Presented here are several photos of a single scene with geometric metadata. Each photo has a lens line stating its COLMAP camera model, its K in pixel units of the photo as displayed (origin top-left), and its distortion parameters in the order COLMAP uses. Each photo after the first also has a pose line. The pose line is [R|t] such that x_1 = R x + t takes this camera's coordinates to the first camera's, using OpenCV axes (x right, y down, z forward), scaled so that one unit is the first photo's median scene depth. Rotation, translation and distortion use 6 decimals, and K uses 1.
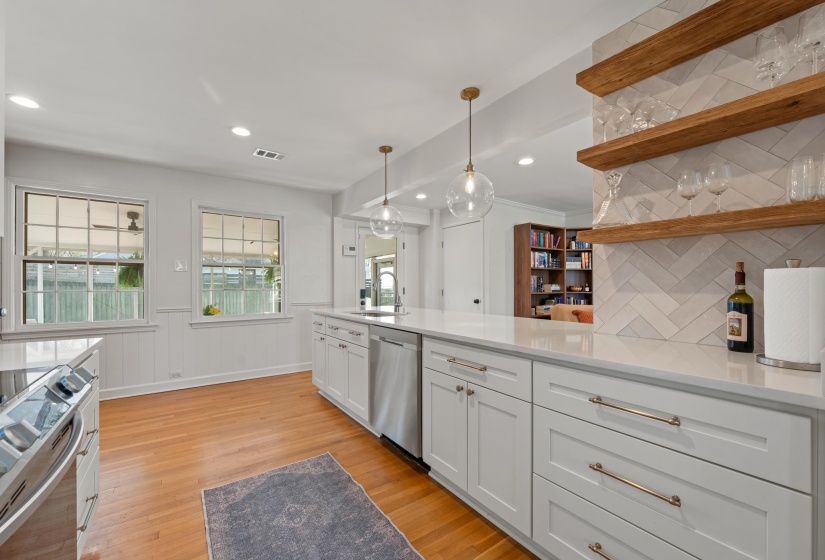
lens RADIAL K [[336.9, 0, 410.0], [0, 336.9, 285.0], [0, 0, 1]] dist [0.000116, -0.000117]
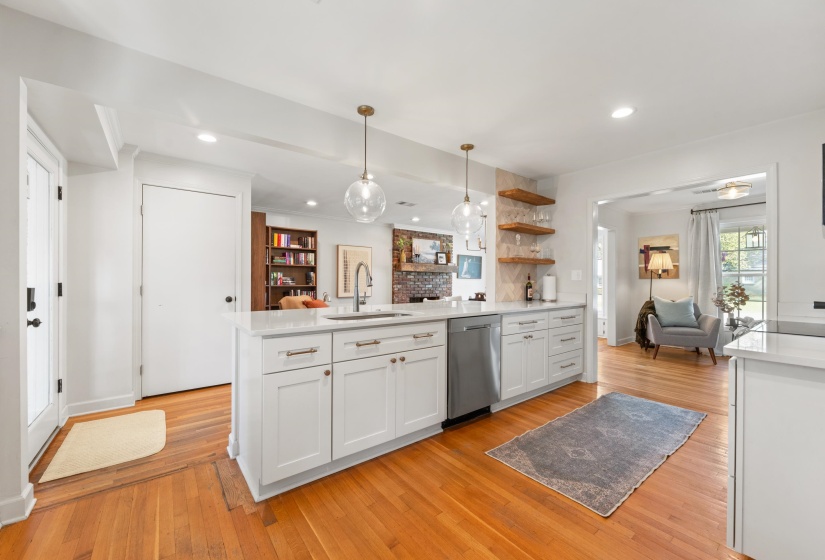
lens RADIAL K [[326.0, 0, 412.5], [0, 326.0, 280.0], [0, 0, 1]] dist [-0.001077, -0.000106]
pose [[-0.046405, -0.001277, 0.998922, -0.900533], [-0.006107, 0.999981, 0.000995, 0.000453], [-0.998904, -0.006054, -0.046412, 0.968907]]
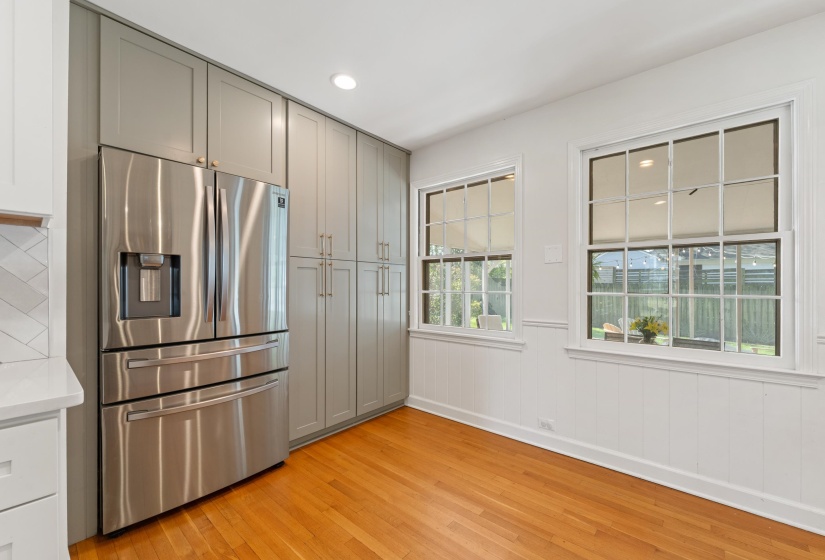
lens RADIAL K [[333.1, 0, 417.6], [0, 333.1, 286.7], [0, 0, 1]] dist [0.000637, 0.000025]
pose [[0.252772, 0.002821, -0.967522, -0.177307], [0.000526, 0.999995, 0.003054, 0.001016], [0.967526, -0.001281, 0.252770, 0.740295]]
